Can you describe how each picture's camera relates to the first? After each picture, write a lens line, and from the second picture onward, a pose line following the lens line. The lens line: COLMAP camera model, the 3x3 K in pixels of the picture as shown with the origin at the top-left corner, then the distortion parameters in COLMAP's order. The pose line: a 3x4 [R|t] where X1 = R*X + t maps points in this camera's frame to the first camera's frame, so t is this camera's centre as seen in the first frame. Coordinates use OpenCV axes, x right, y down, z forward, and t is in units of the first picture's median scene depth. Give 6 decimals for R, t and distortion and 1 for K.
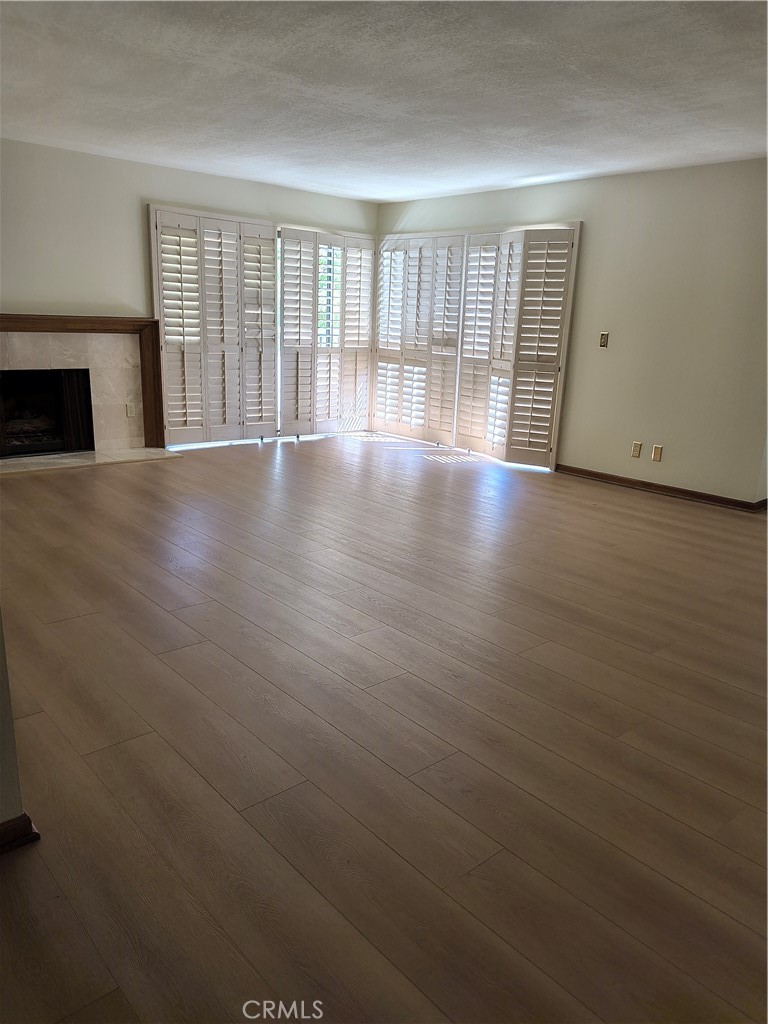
lens RADIAL K [[731.4, 0, 384.0], [0, 731.4, 512.0], [0, 0, 1]] dist [-0.003056, -0.003405]
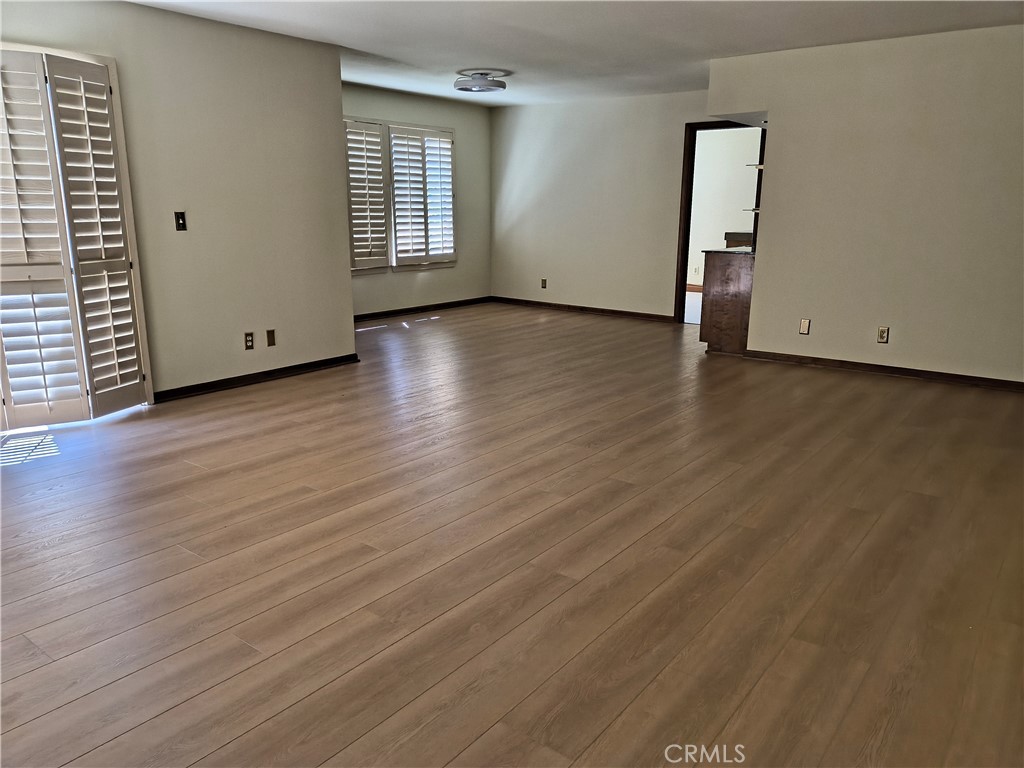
lens RADIAL K [[731.4, 0, 512.0], [0, 731.4, 384.0], [0, 0, 1]] dist [-0.003056, -0.003405]
pose [[-0.178285, -0.265935, 0.947361, -0.523891], [0.250663, 0.918748, 0.305075, -0.210519], [-0.951516, 0.291859, -0.097139, 0.740800]]
